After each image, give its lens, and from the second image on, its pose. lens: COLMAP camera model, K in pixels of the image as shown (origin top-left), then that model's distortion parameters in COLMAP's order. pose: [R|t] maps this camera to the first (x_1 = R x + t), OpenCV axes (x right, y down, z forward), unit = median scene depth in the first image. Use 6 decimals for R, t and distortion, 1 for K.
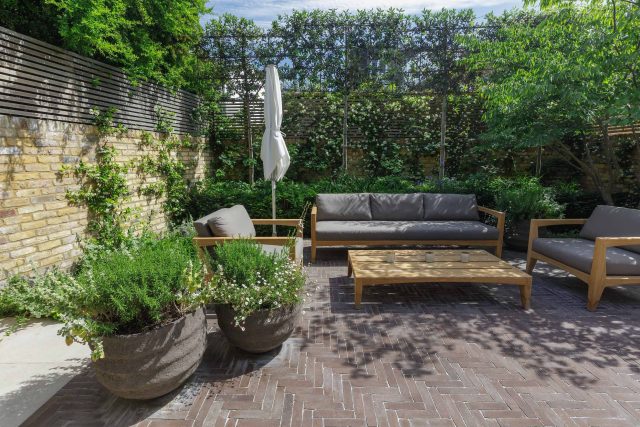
lens RADIAL K [[309.6, 0, 317.0], [0, 309.6, 215.0], [0, 0, 1]] dist [0.003810, -0.005474]
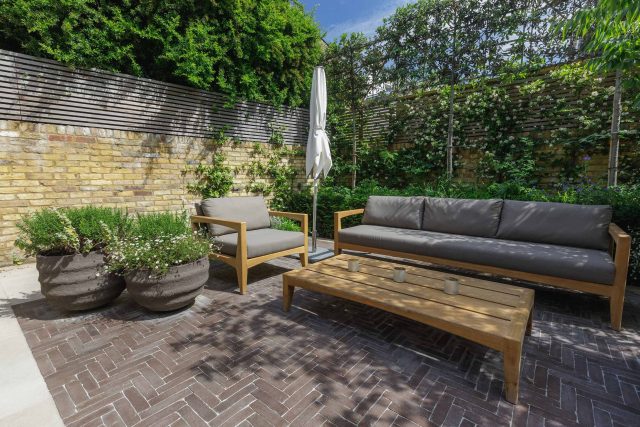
lens RADIAL K [[294.2, 0, 316.5], [0, 294.2, 215.0], [0, 0, 1]] dist [0.009254, -0.005887]
pose [[0.773832, 0.076220, -0.628788, 0.489559], [-0.113121, 0.993403, -0.018798, 0.026071], [0.623207, 0.085676, 0.777350, 0.265067]]
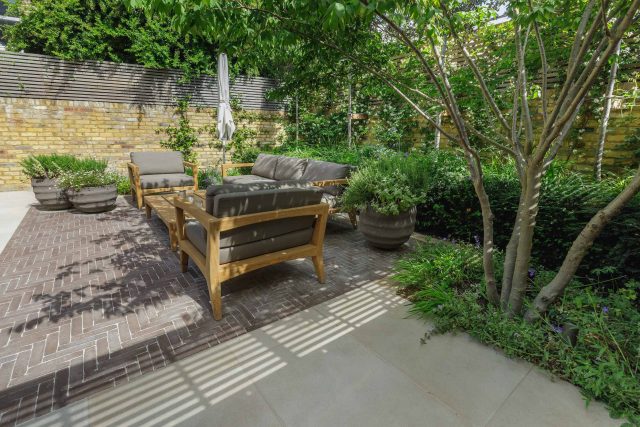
lens RADIAL K [[294.2, 0, 312.3], [0, 294.2, 209.3], [0, 0, 1]] dist [0.009254, -0.005887]
pose [[0.616050, 0.204020, -0.760827, 1.204154], [-0.155911, 0.978349, 0.136107, -0.045027], [0.772123, 0.034772, 0.634521, 0.483785]]
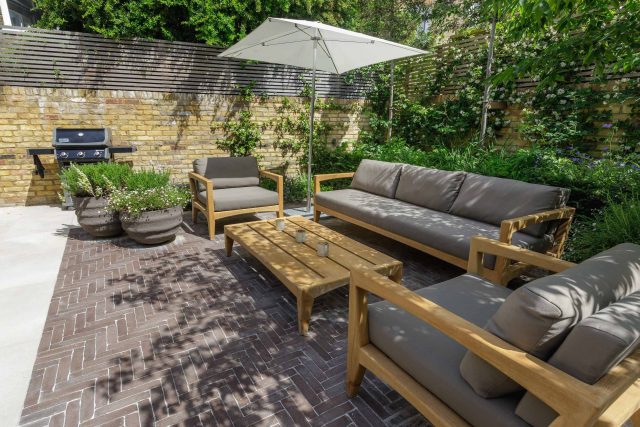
lens RADIAL K [[342.0, 0, 314.8], [0, 342.0, 213.7], [0, 0, 1]] dist [0.014287, -0.006422]
pose [[0.526265, 0.221438, -0.820981, 0.867988], [-0.160819, 0.973991, 0.159620, -0.057766], [0.834974, 0.048027, 0.548189, 0.410840]]
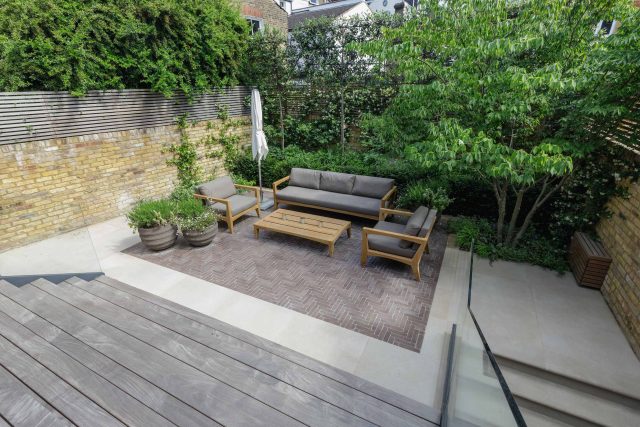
lens RADIAL K [[309.6, 0, 315.8], [0, 309.6, 215.6], [0, 0, 1]] dist [0.003810, -0.005474]
pose [[0.892706, 0.167147, -0.418495, 0.902969], [-0.065013, 0.966723, 0.247428, -0.259165], [0.445925, -0.193673, 0.873866, -0.394397]]
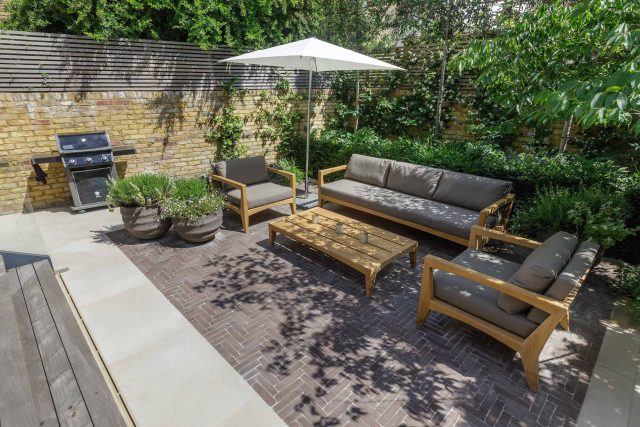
lens RADIAL K [[334.7, 0, 313.7], [0, 334.7, 216.4], [0, 0, 1]] dist [0.008814, -0.004996]
pose [[0.698440, 0.264676, -0.664928, 0.847979], [-0.128172, 0.960338, 0.247633, -0.149732], [0.704098, -0.087731, 0.704662, 0.066998]]
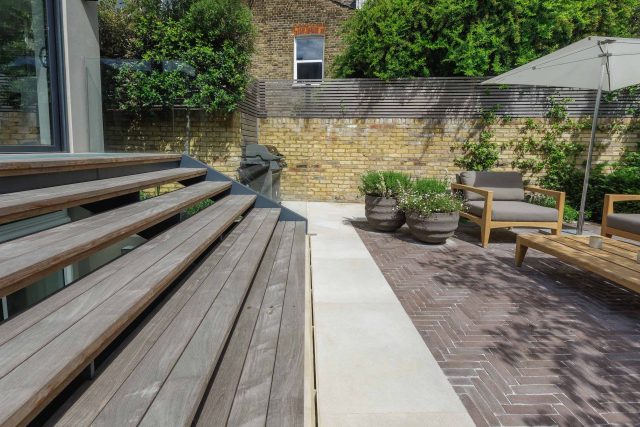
lens RADIAL K [[309.6, 0, 315.8], [0, 309.6, 178.3], [0, 0, 1]] dist [0.003810, -0.005474]
pose [[0.034776, 0.096534, -0.994722, 0.800344], [-0.192492, 0.977334, 0.088117, 0.030429], [0.980682, 0.188412, 0.052570, 0.138147]]
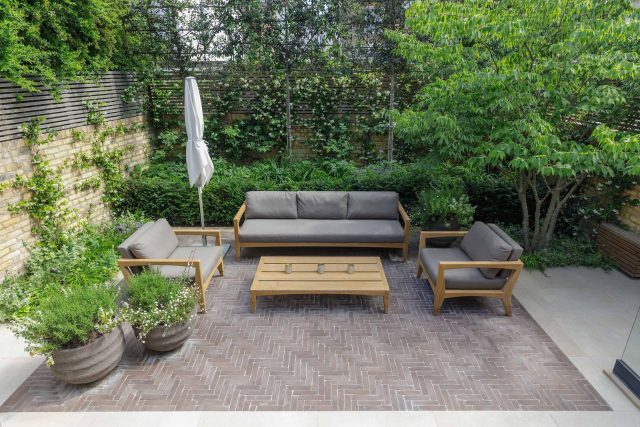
lens RADIAL K [[389.5, 0, 320.0], [0, 389.5, 215.1], [0, 0, 1]] dist [-0.014230, 0.015272]
pose [[0.999976, 0.003603, 0.005942, 0.270876], [-0.004633, 0.982995, 0.183572, -0.264590], [-0.005179, -0.183595, 0.982988, -0.342353]]
